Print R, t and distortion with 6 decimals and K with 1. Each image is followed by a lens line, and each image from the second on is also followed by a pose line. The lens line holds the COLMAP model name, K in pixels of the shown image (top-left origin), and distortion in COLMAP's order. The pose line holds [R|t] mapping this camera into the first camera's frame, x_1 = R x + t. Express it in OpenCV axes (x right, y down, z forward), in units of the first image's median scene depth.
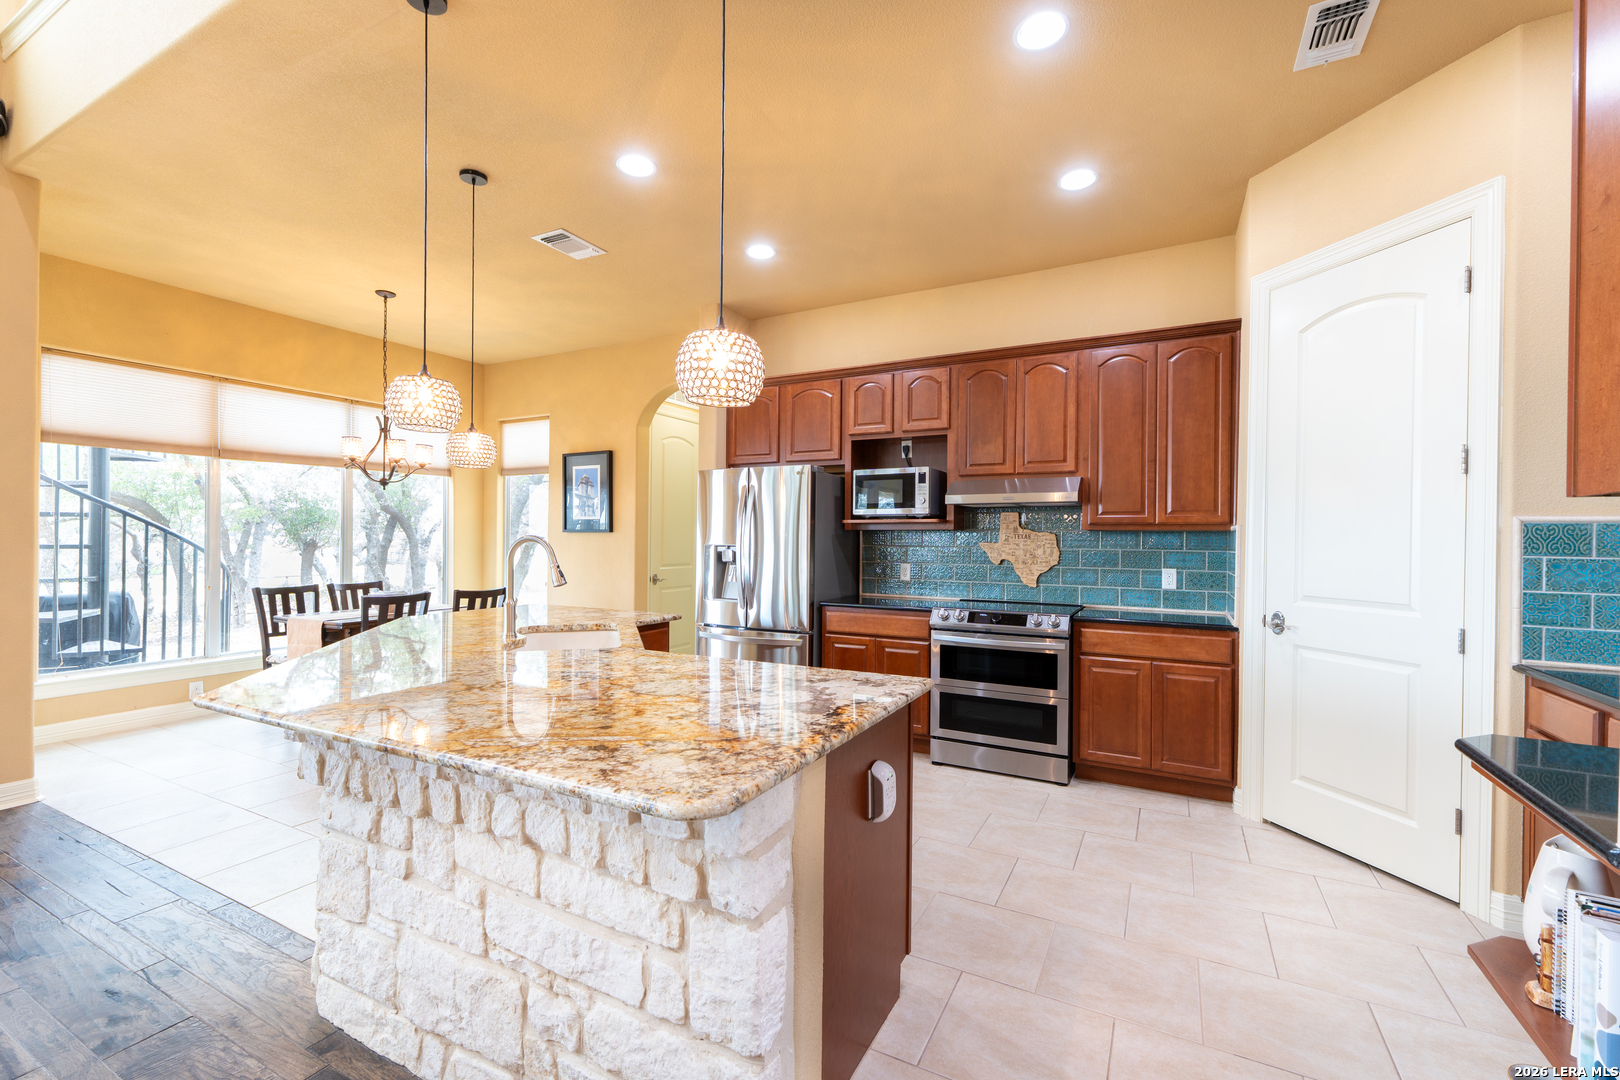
lens RADIAL K [[675.5, 0, 810.0], [0, 675.5, 540.0], [0, 0, 1]] dist [0.001796, 0.000208]
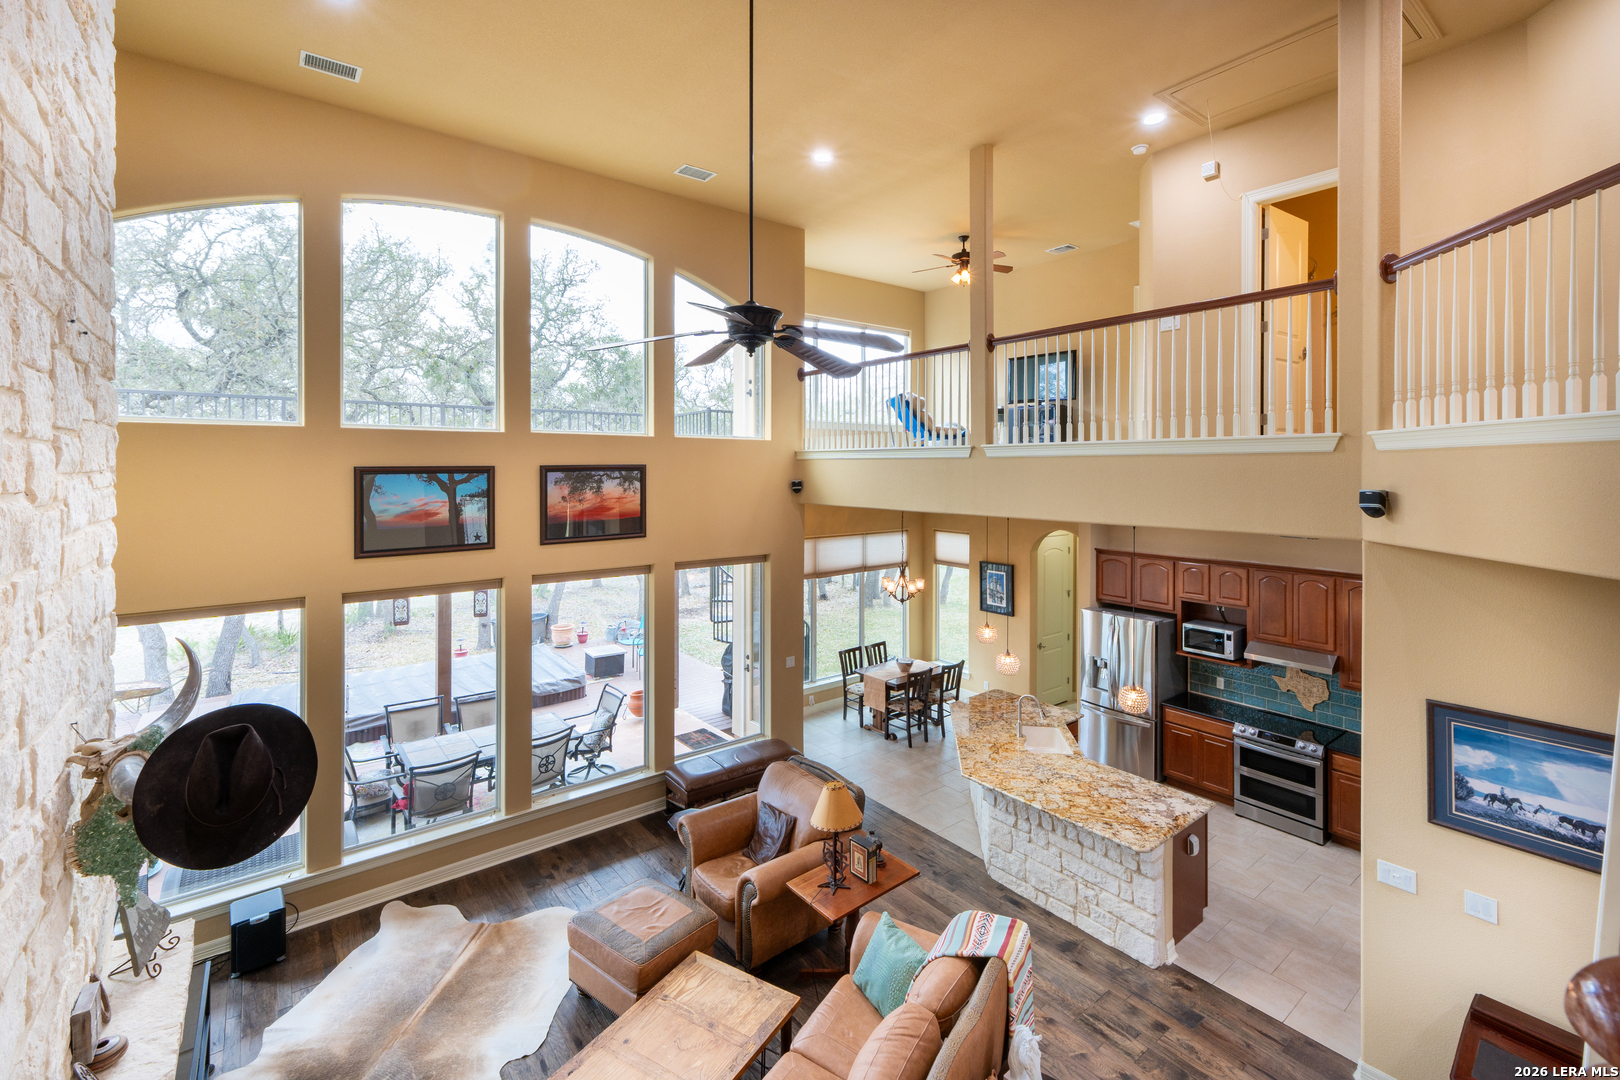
lens RADIAL K [[703.6, 0, 826.6], [0, 703.6, 457.5], [0, 0, 1]] dist [0.000873, 0.000151]
pose [[0.917654, -0.008515, -0.397289, -0.055618], [0.002367, 0.999870, -0.015962, -0.560357], [0.397374, 0.013707, 0.917555, -1.086924]]
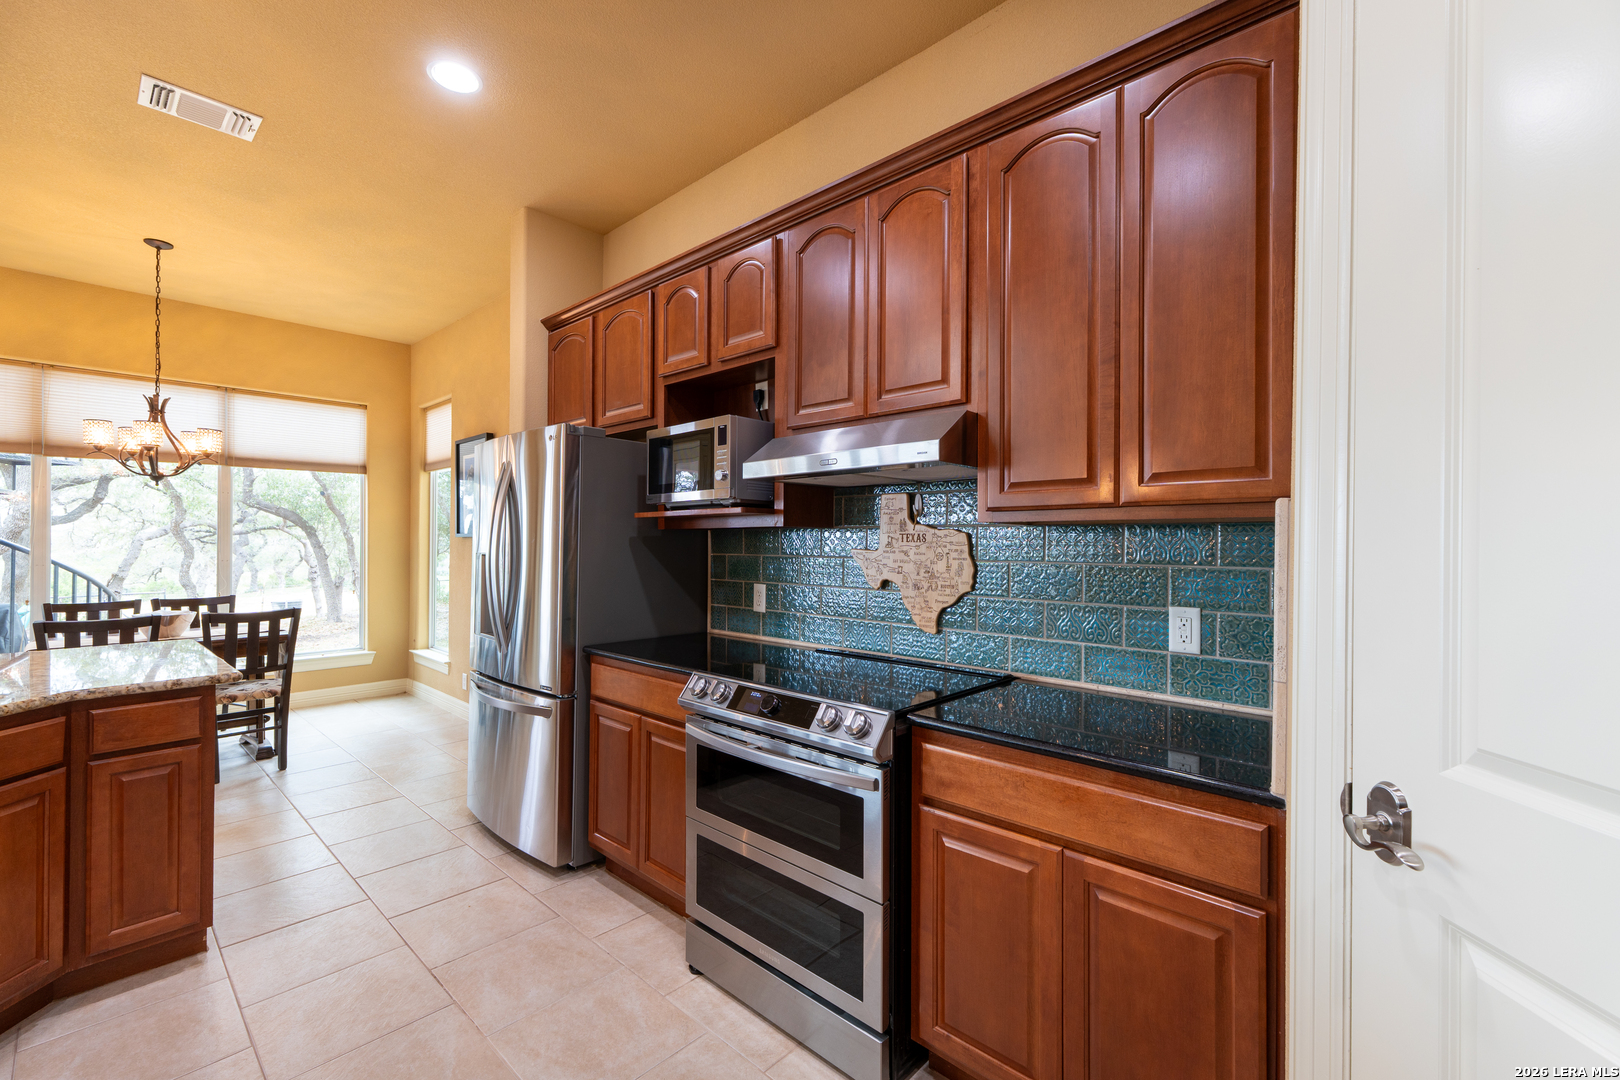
lens RADIAL K [[675.5, 0, 810.0], [0, 675.5, 540.0], [0, 0, 1]] dist [0.001796, 0.000208]
pose [[0.967392, -0.004623, -0.253242, 0.417605], [0.002152, 0.999947, -0.010033, 0.001958], [0.253275, 0.009161, 0.967351, 0.518710]]
